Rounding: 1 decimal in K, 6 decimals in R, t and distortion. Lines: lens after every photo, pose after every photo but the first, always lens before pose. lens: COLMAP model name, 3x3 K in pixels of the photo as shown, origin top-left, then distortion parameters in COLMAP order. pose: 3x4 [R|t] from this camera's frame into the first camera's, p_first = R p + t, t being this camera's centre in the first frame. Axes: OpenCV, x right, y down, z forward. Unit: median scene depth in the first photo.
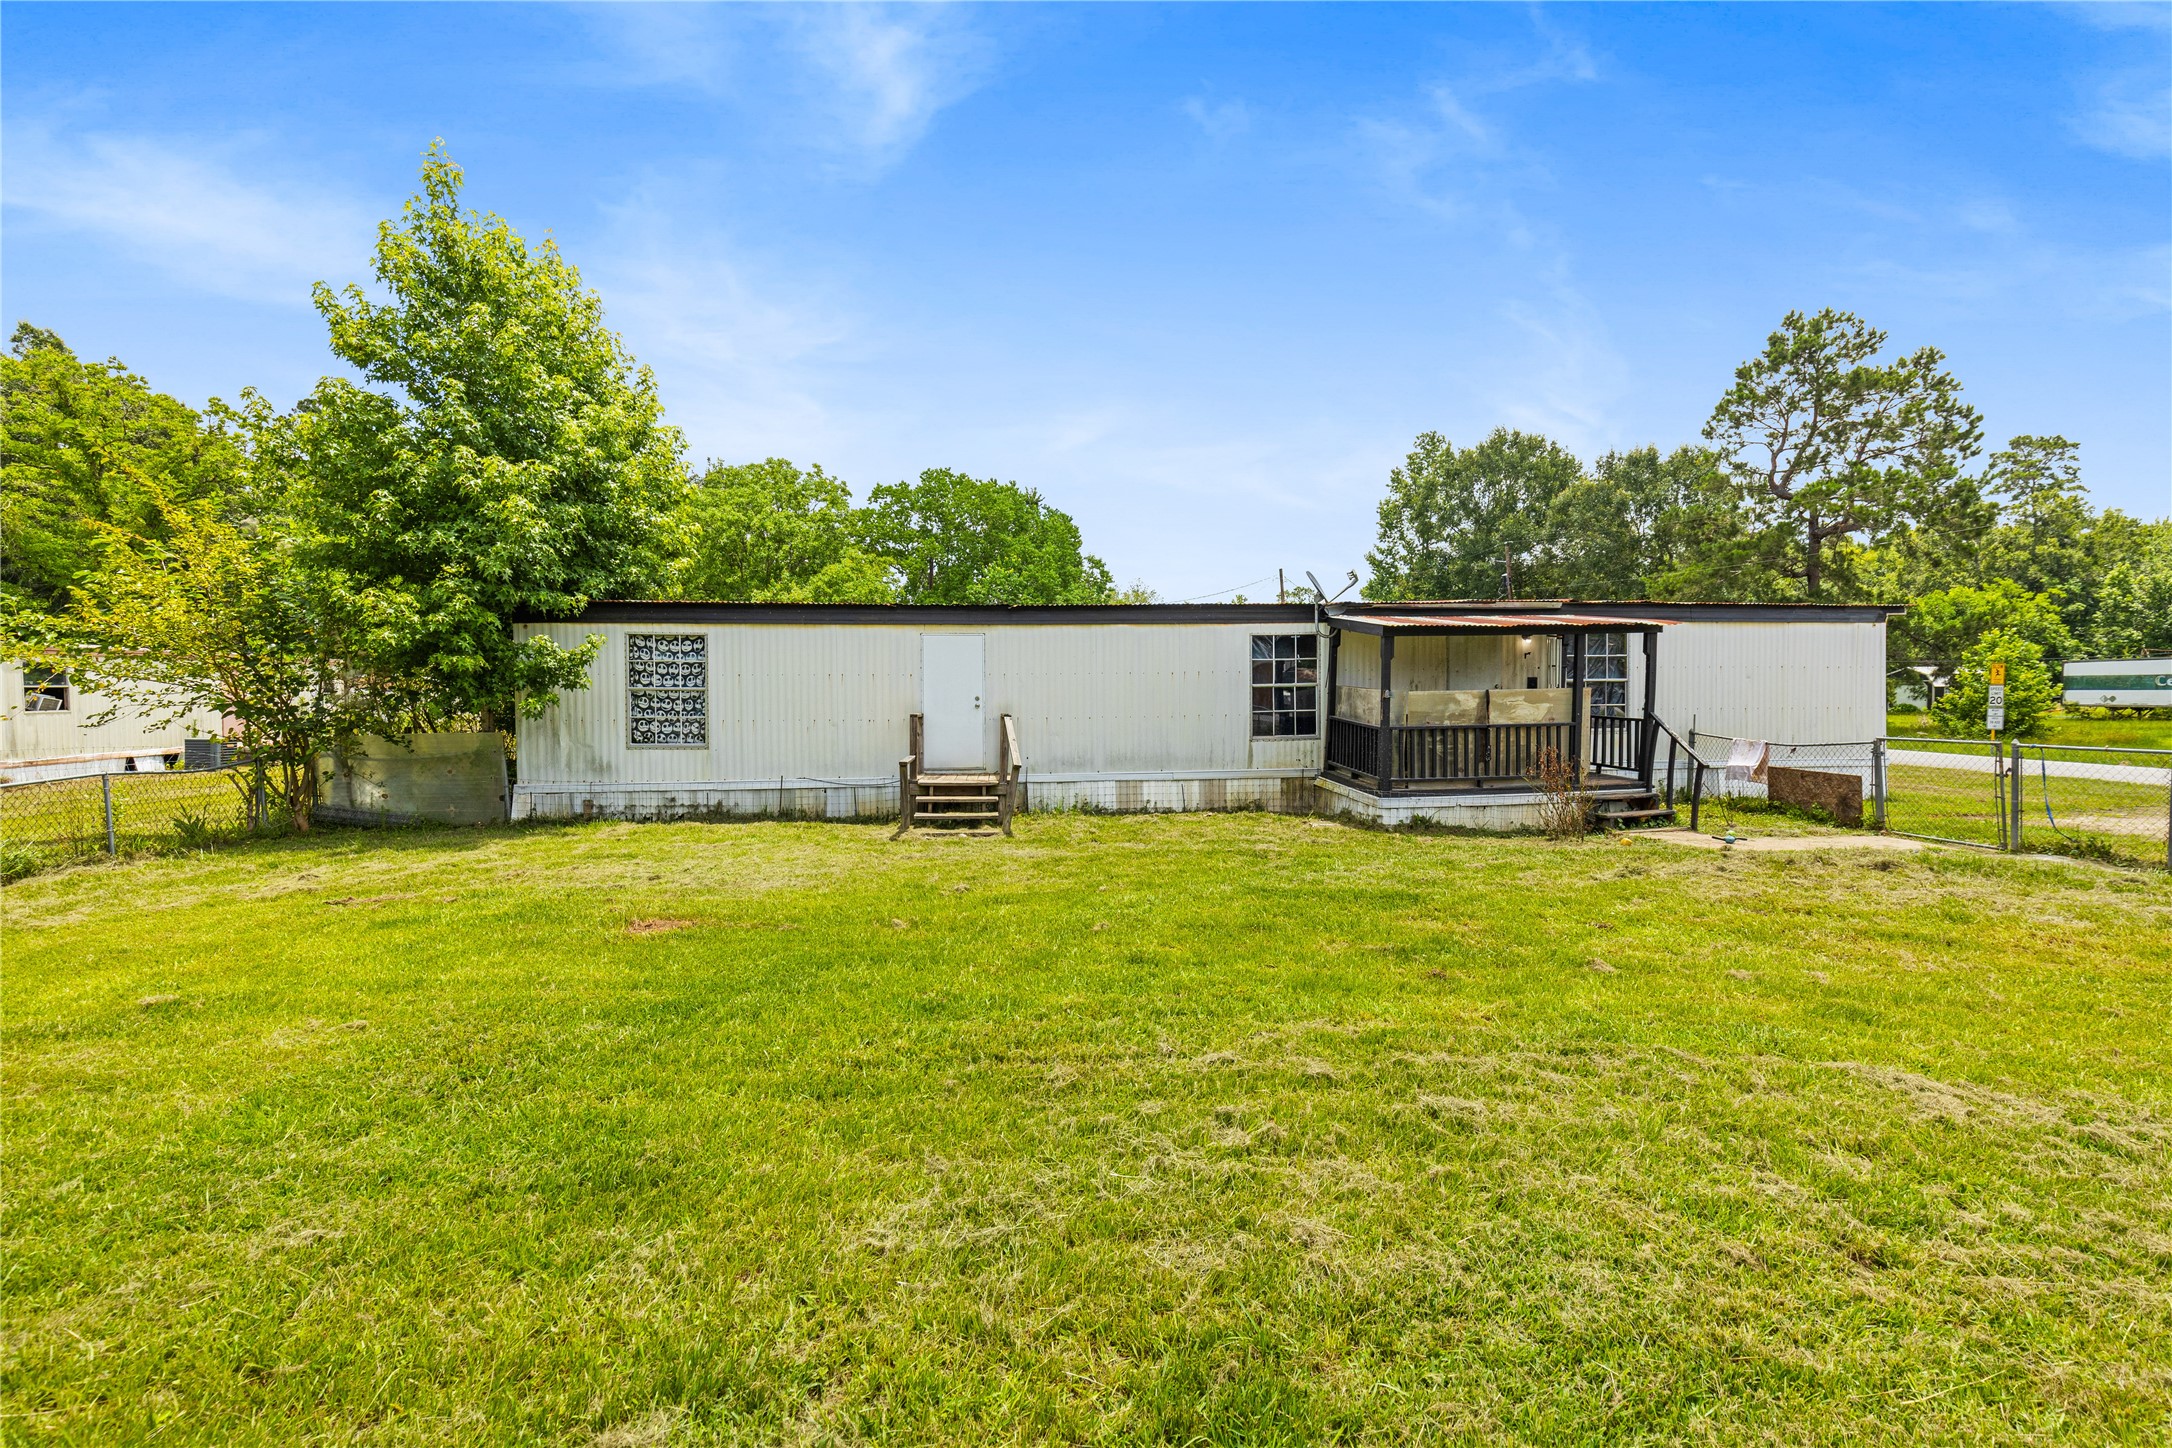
lens RADIAL K [[987.1, 0, 1089.1], [0, 987.1, 724.1], [0, 0, 1]] dist [0.000442, 0.000021]
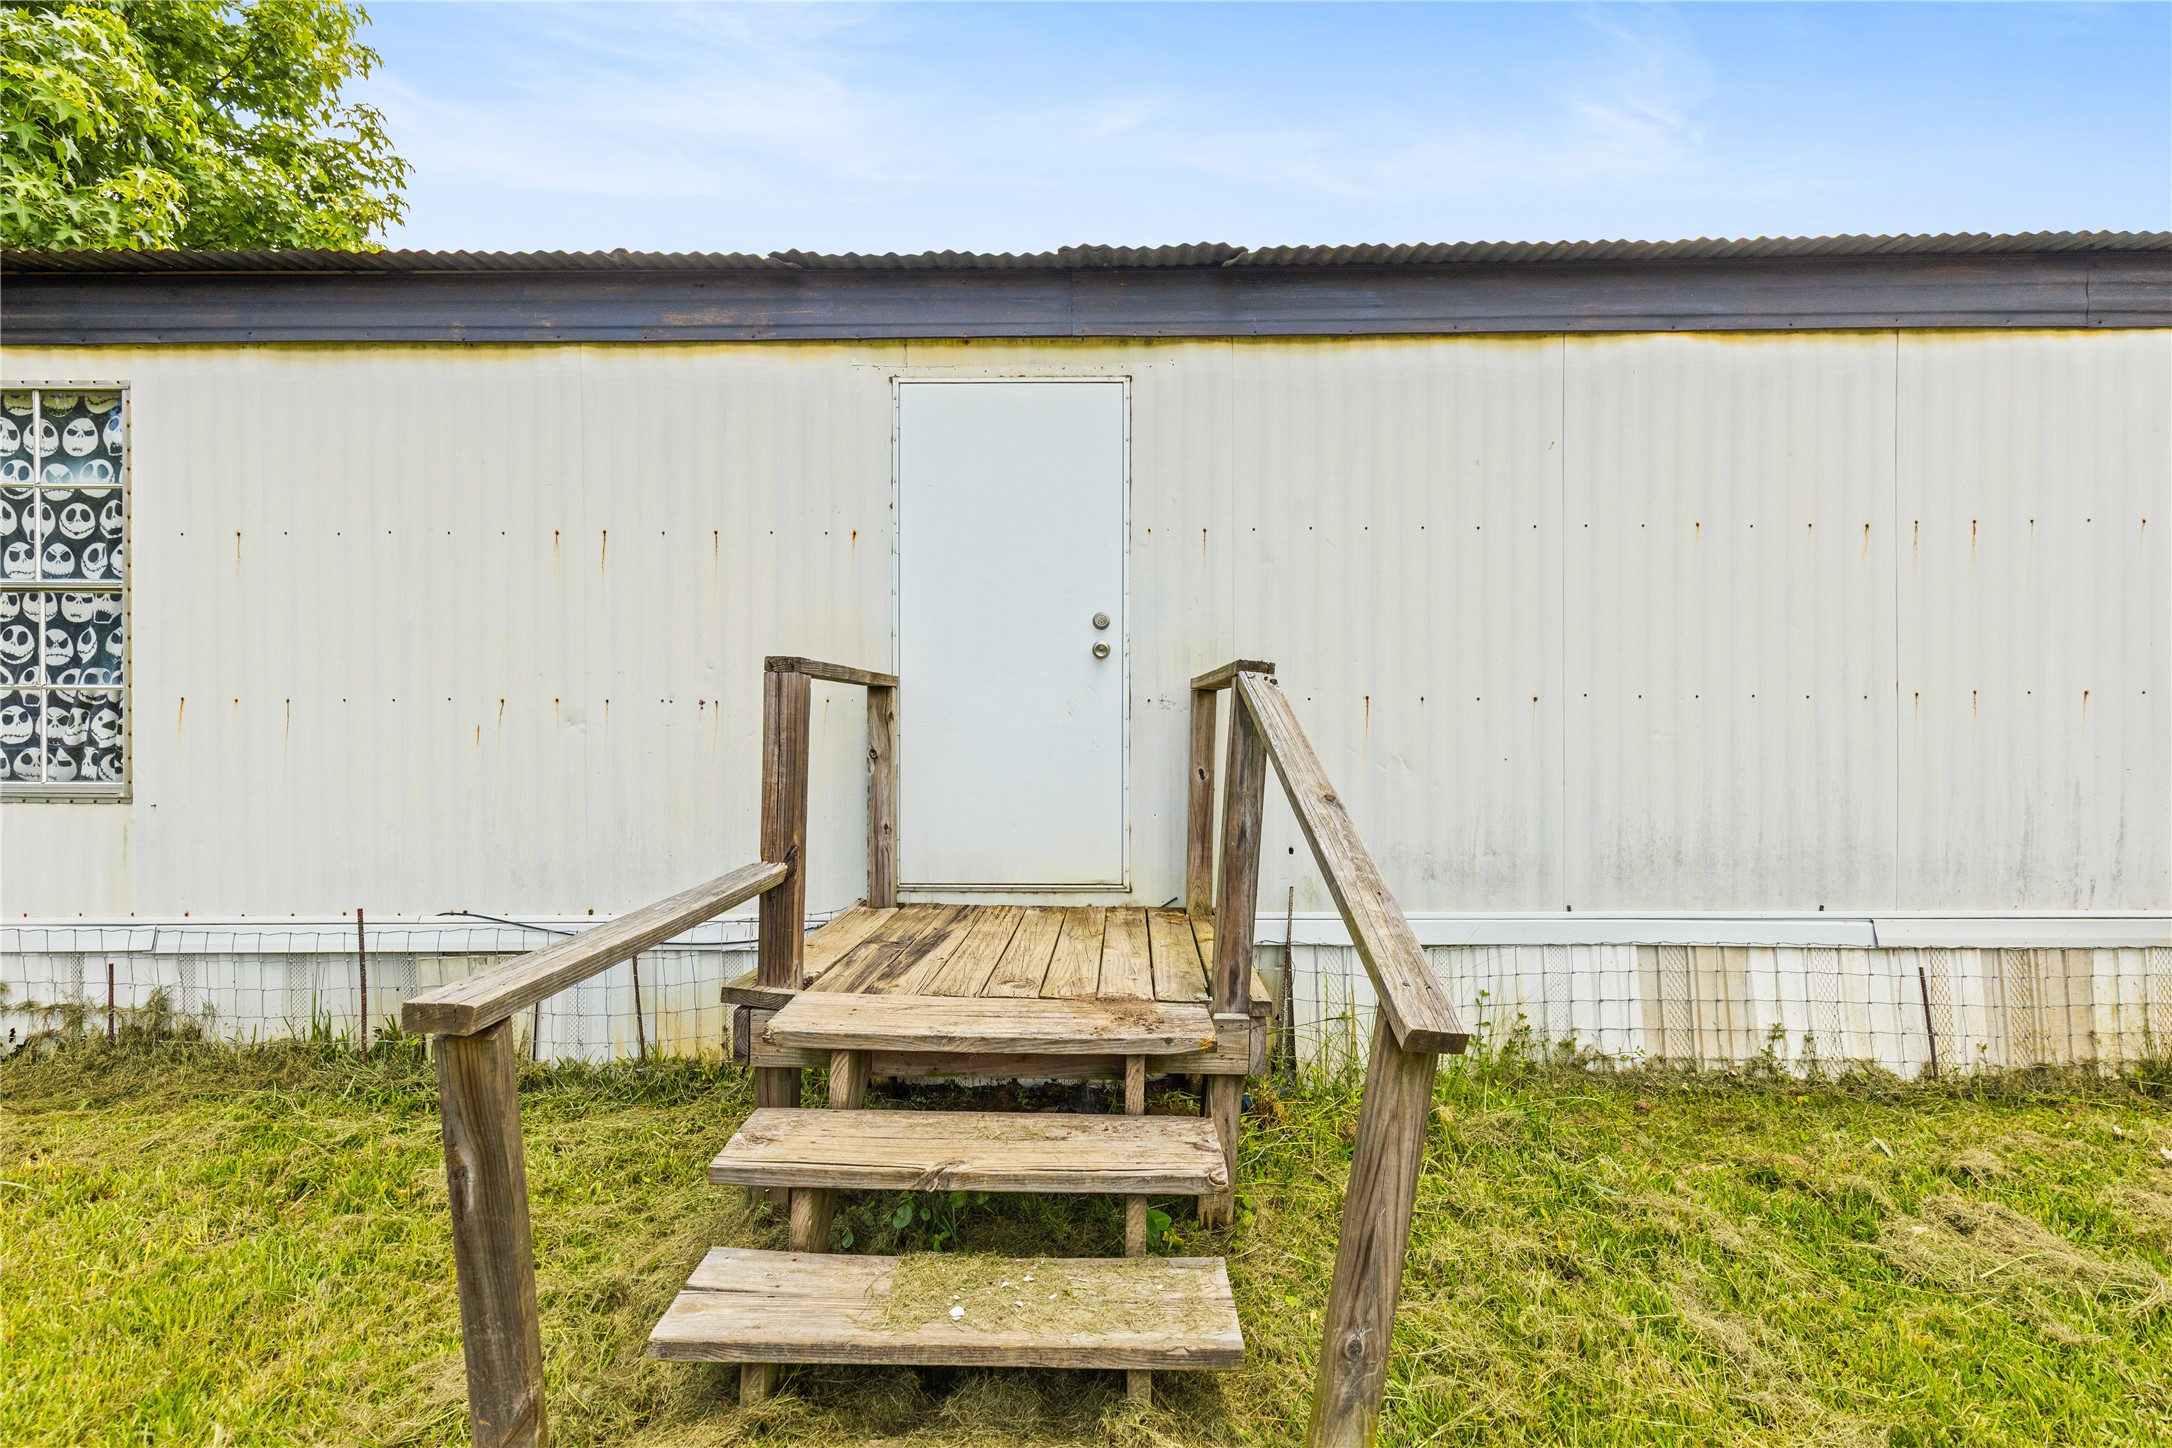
lens RADIAL K [[987.1, 0, 1090.7], [0, 987.1, 722.0], [0, 0, 1]] dist [0.000442, 0.000021]
pose [[0.993776, 0.007630, -0.111138, -0.087245], [-0.007628, 0.999971, 0.000443, 0.000667], [0.111138, 0.000407, 0.993805, 0.747496]]
